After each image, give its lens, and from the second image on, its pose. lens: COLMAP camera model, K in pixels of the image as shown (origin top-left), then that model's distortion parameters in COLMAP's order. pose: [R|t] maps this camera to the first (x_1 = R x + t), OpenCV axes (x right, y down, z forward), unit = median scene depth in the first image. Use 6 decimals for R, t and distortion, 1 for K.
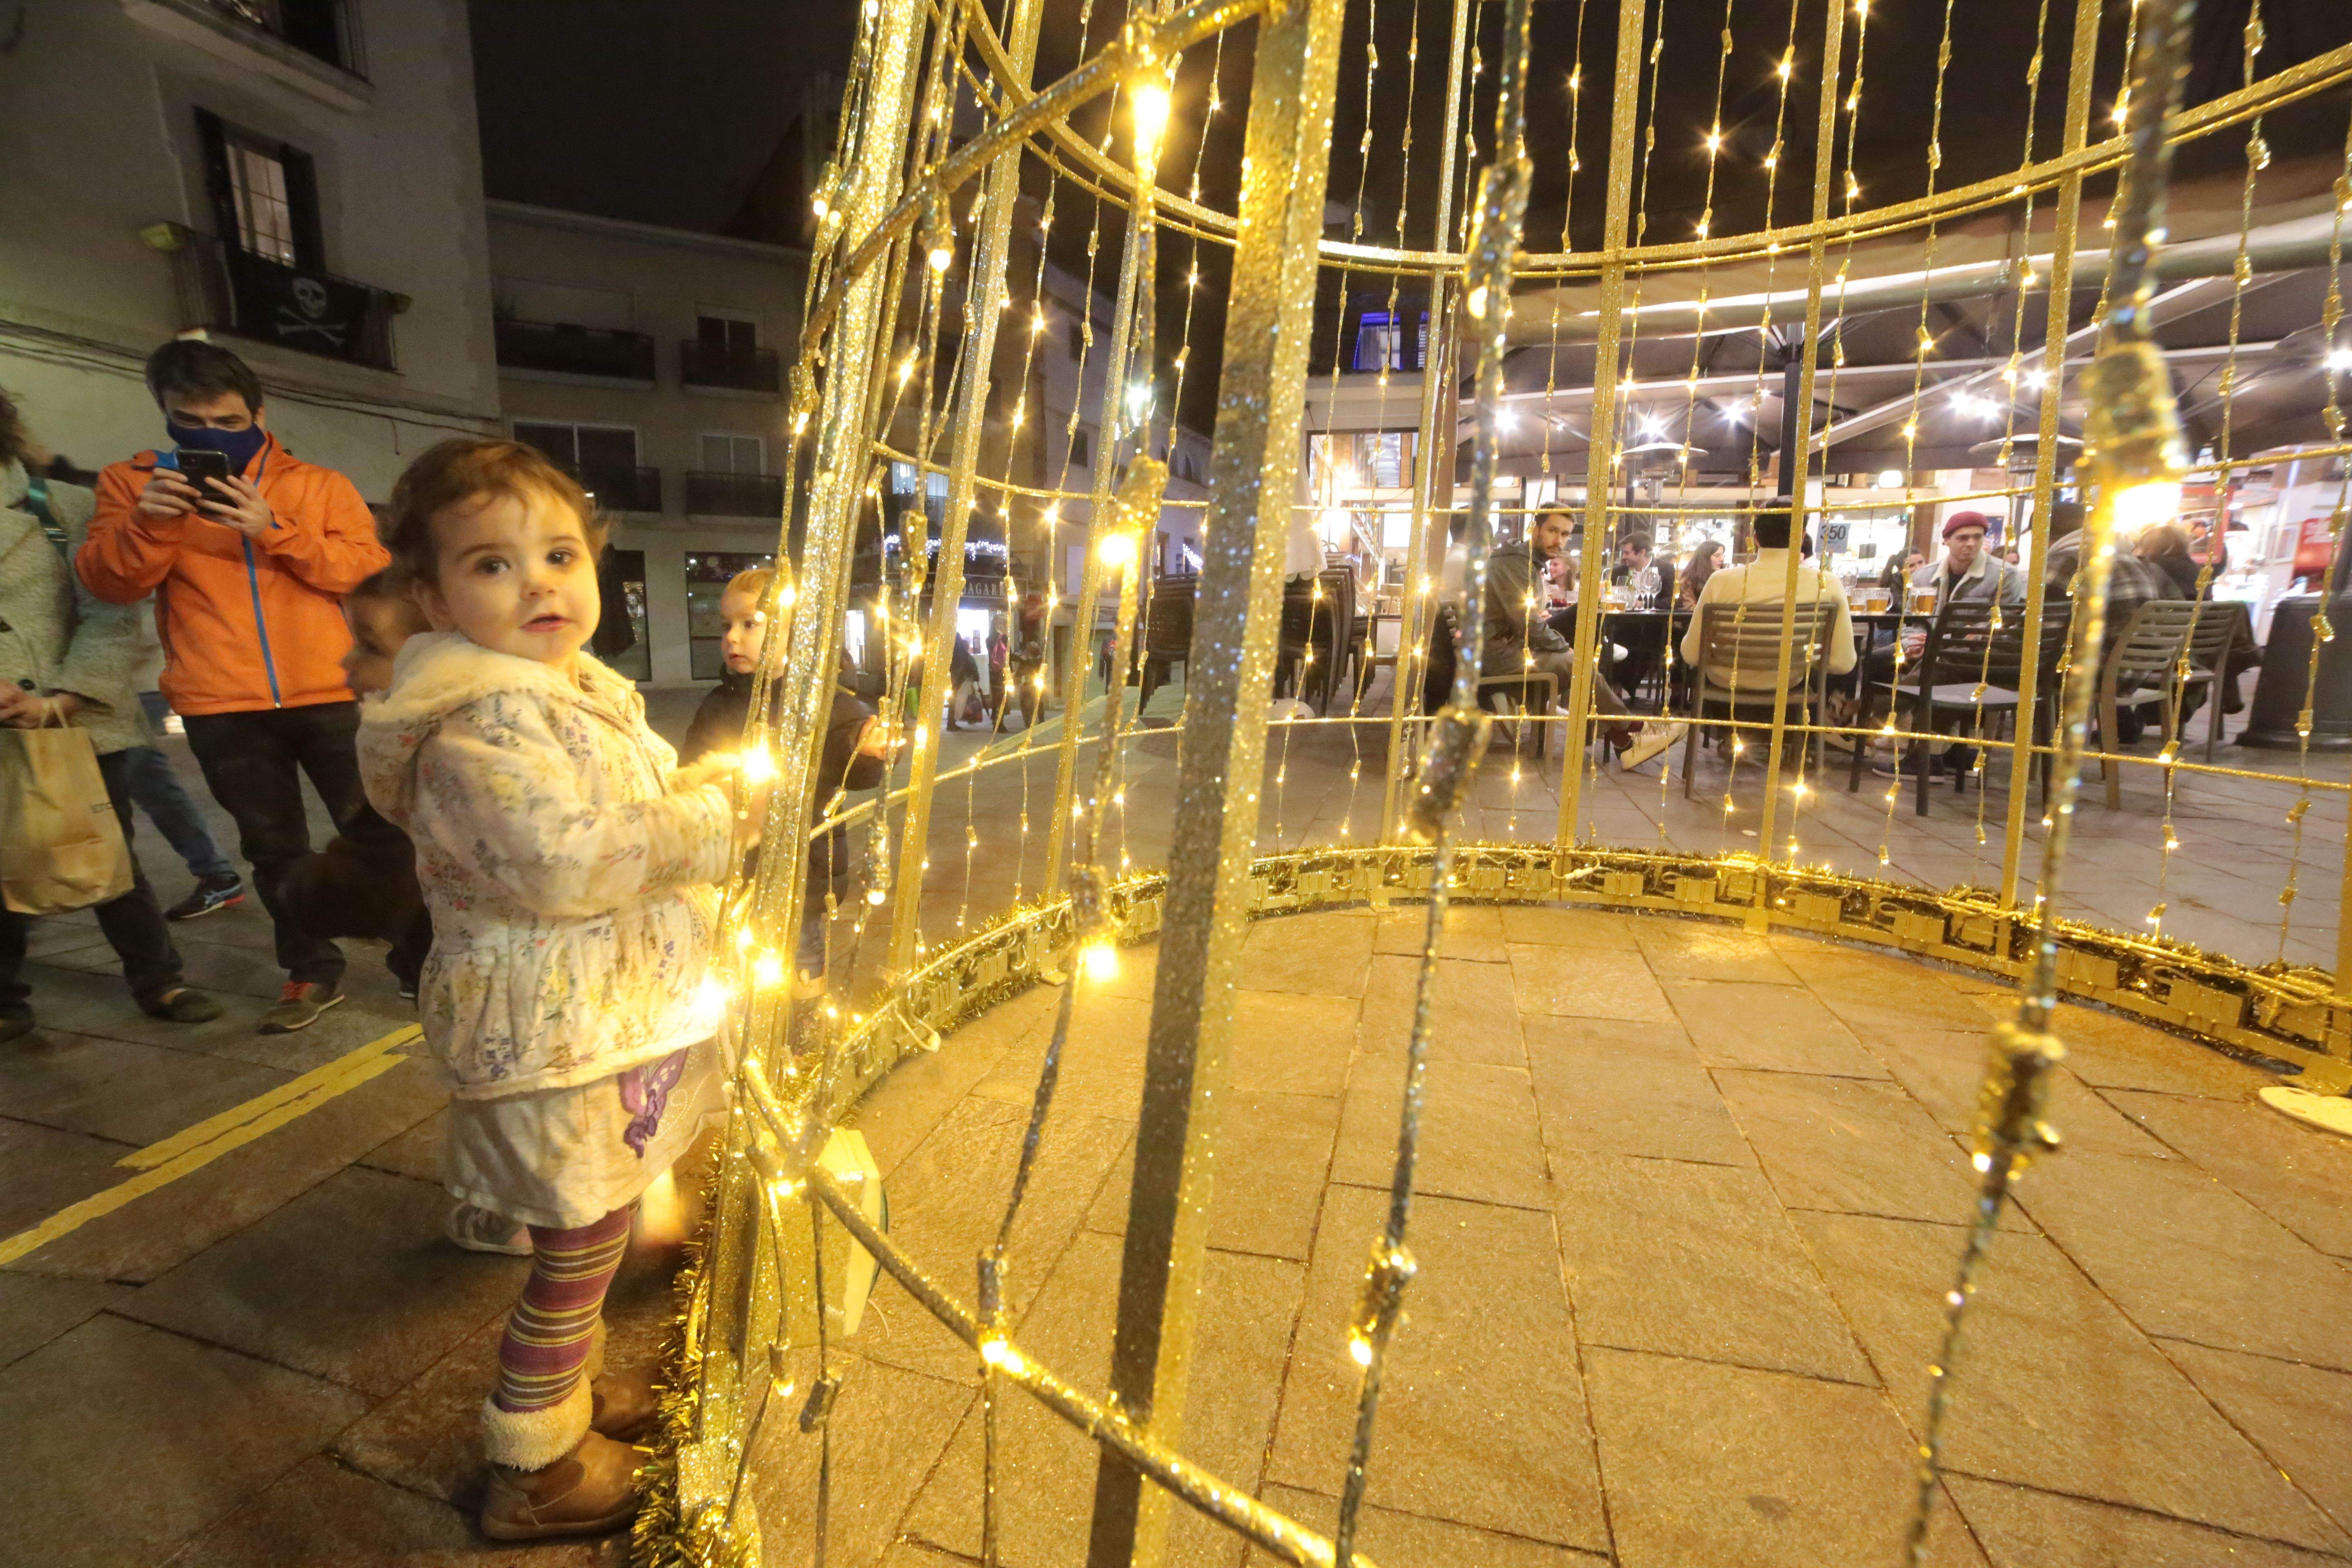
lens RADIAL K [[963.9, 0, 1176.0], [0, 963.9, 784.0], [0, 0, 1]] dist [-0.100901, 0.045073]
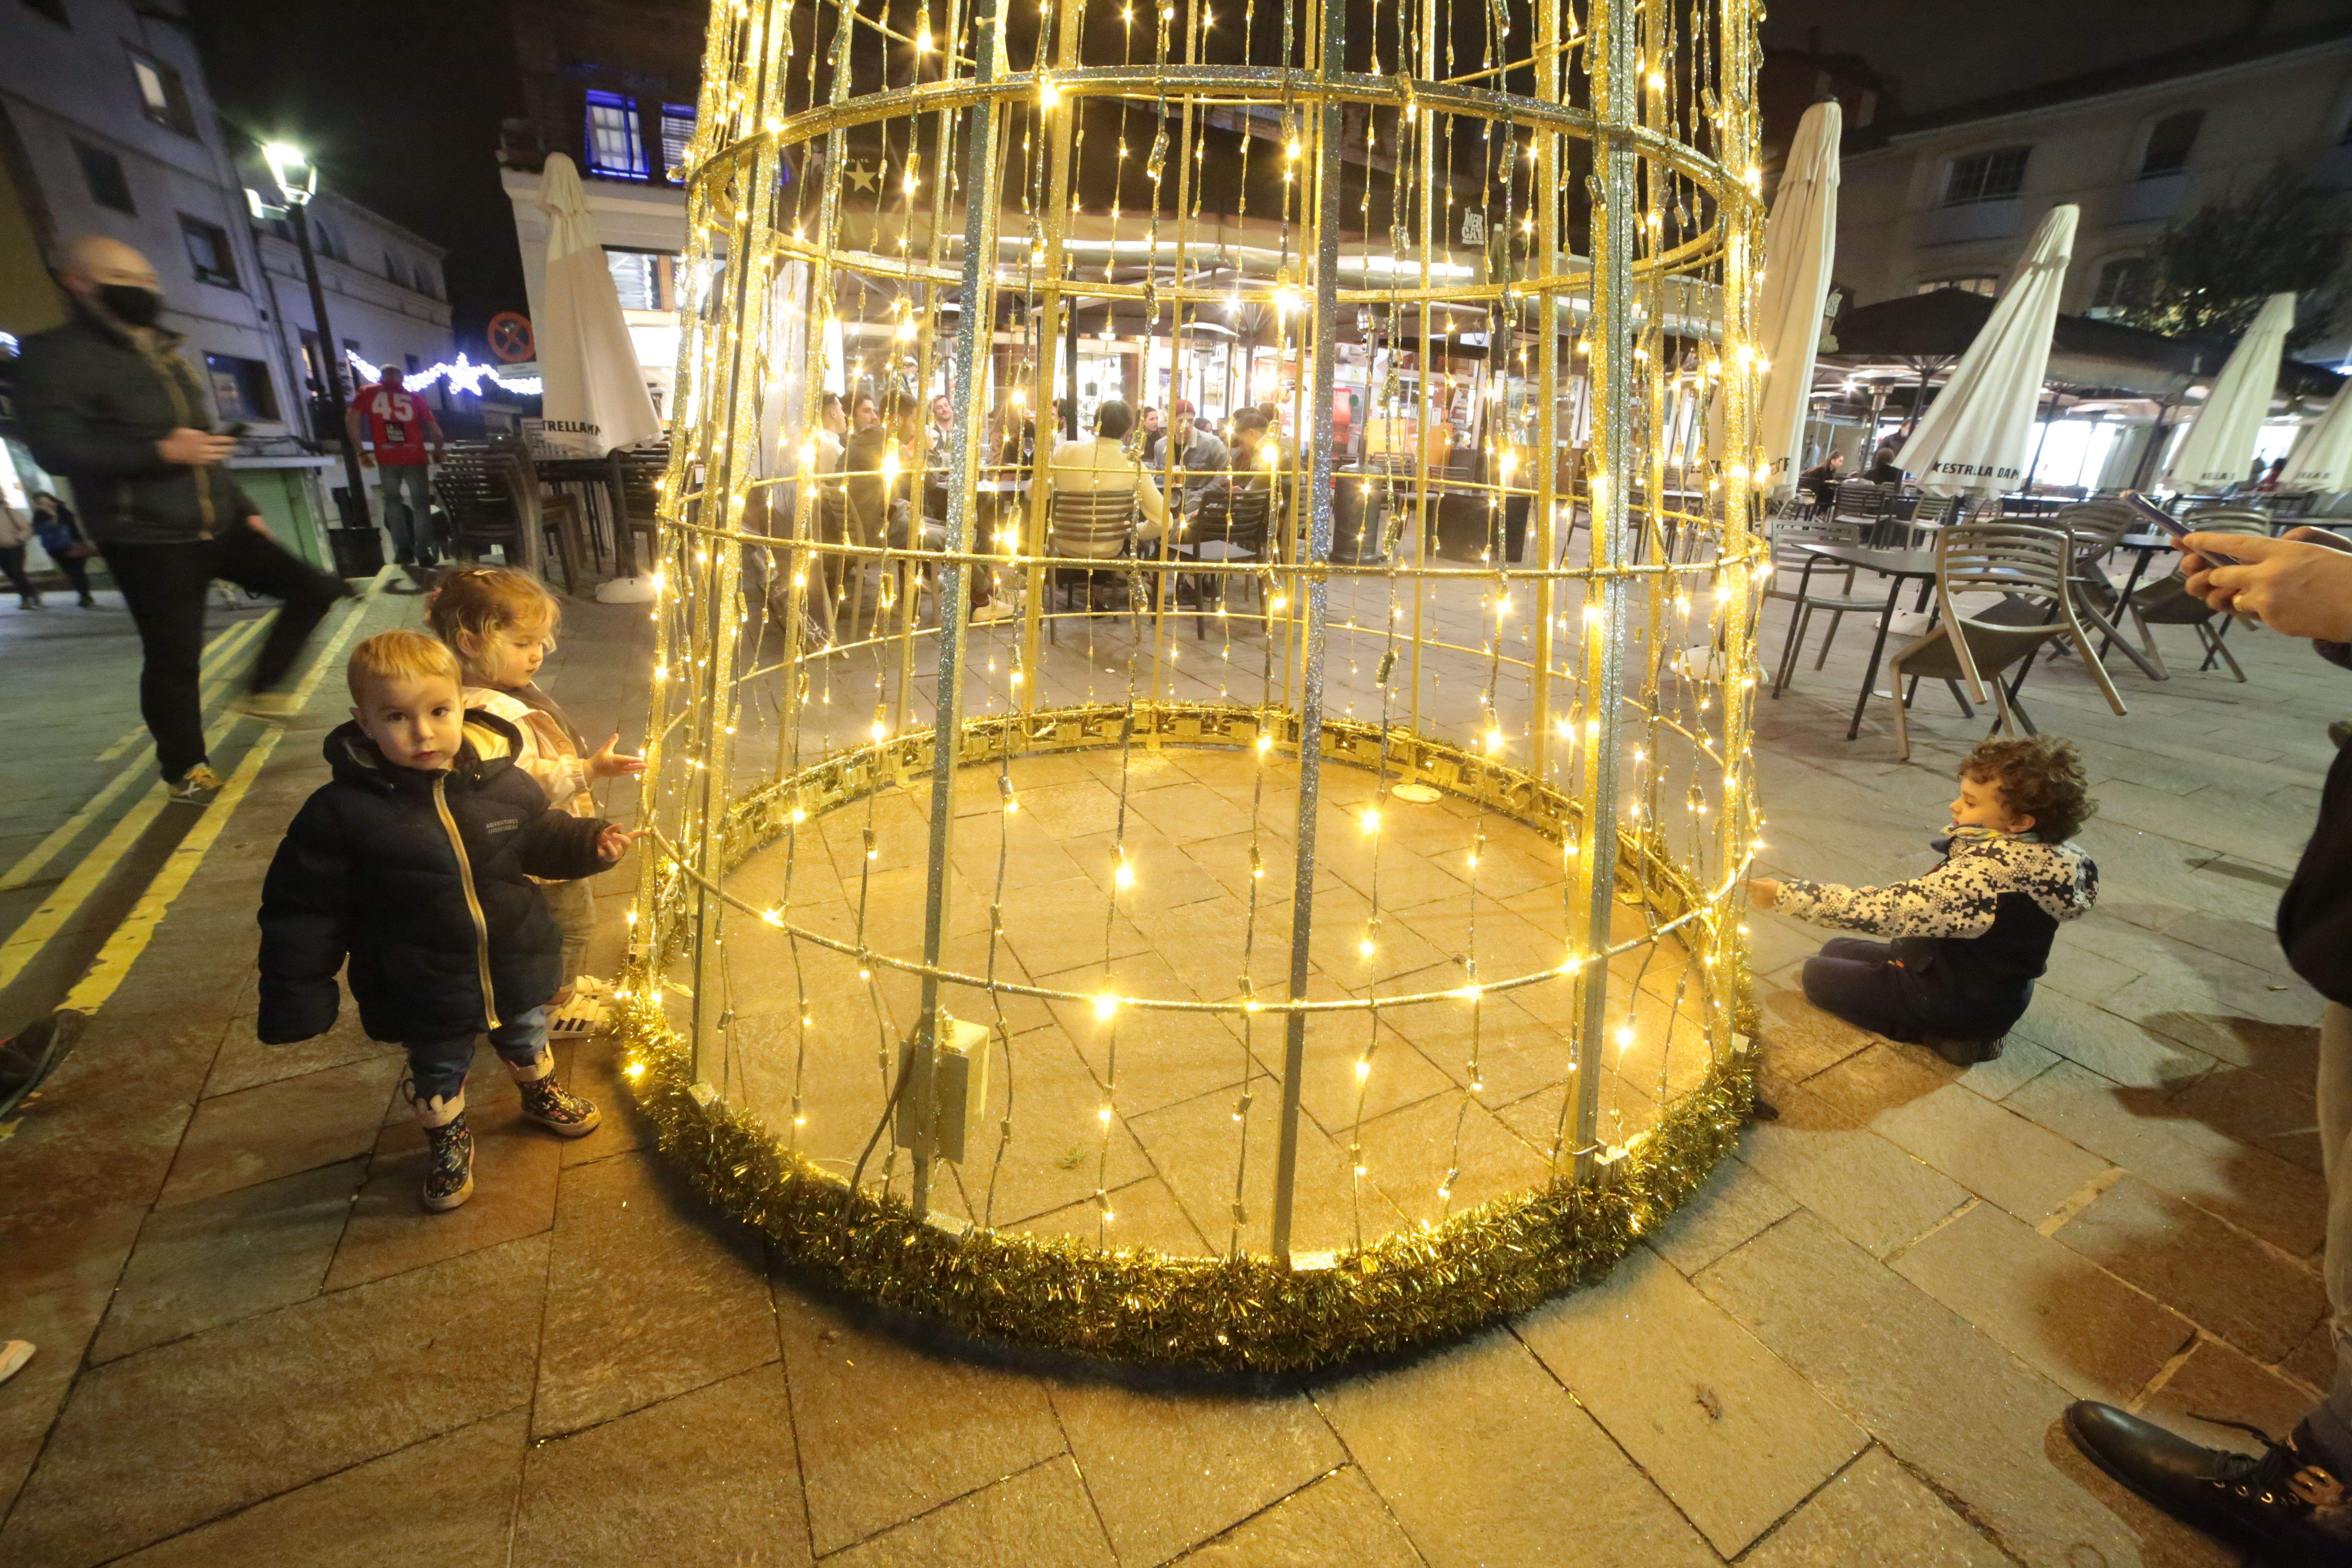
lens RADIAL K [[963.9, 0, 1176.0], [0, 963.9, 784.0], [0, 0, 1]] dist [-0.100901, 0.045073]
pose [[0.737351, -0.213162, 0.640996, -0.349710], [0.088882, 0.971271, 0.220753, -0.124115], [-0.669637, -0.105799, 0.735114, -0.163476]]
